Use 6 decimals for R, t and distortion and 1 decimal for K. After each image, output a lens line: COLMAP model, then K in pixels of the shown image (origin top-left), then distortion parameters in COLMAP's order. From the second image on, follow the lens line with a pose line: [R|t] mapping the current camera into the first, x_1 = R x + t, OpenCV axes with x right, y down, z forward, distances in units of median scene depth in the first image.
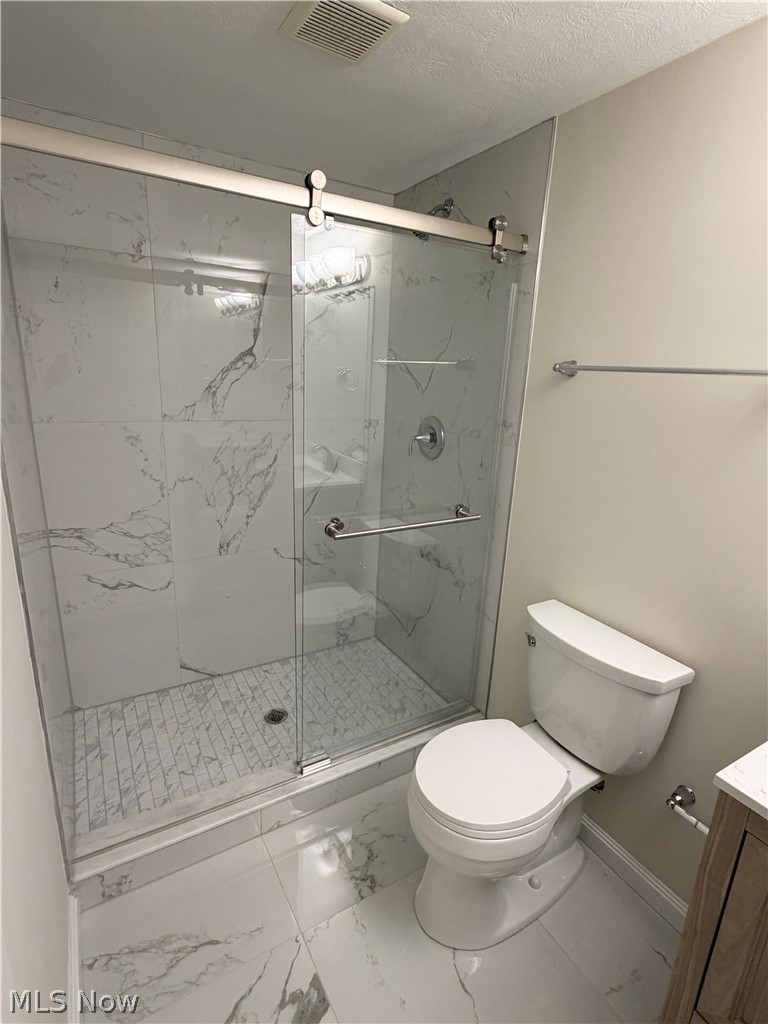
lens RADIAL K [[505.1, 0, 384.0], [0, 505.1, 512.0], [0, 0, 1]] dist [0.032373, 0.000197]
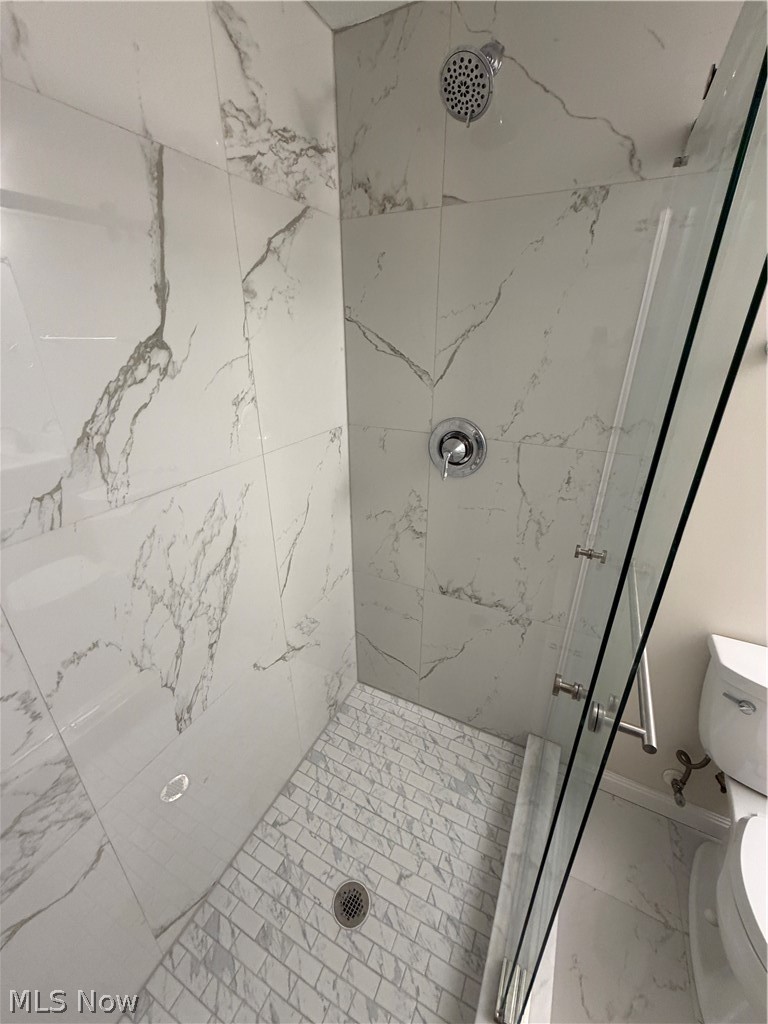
lens RADIAL K [[406.7, 0, 384.0], [0, 406.7, 512.0], [0, 0, 1]] dist [0.009605, -0.000195]
pose [[0.840601, -0.261398, 0.474405, -0.293672], [0.183493, 0.961483, 0.204647, -0.197141], [-0.509627, -0.084976, 0.856189, 0.550271]]
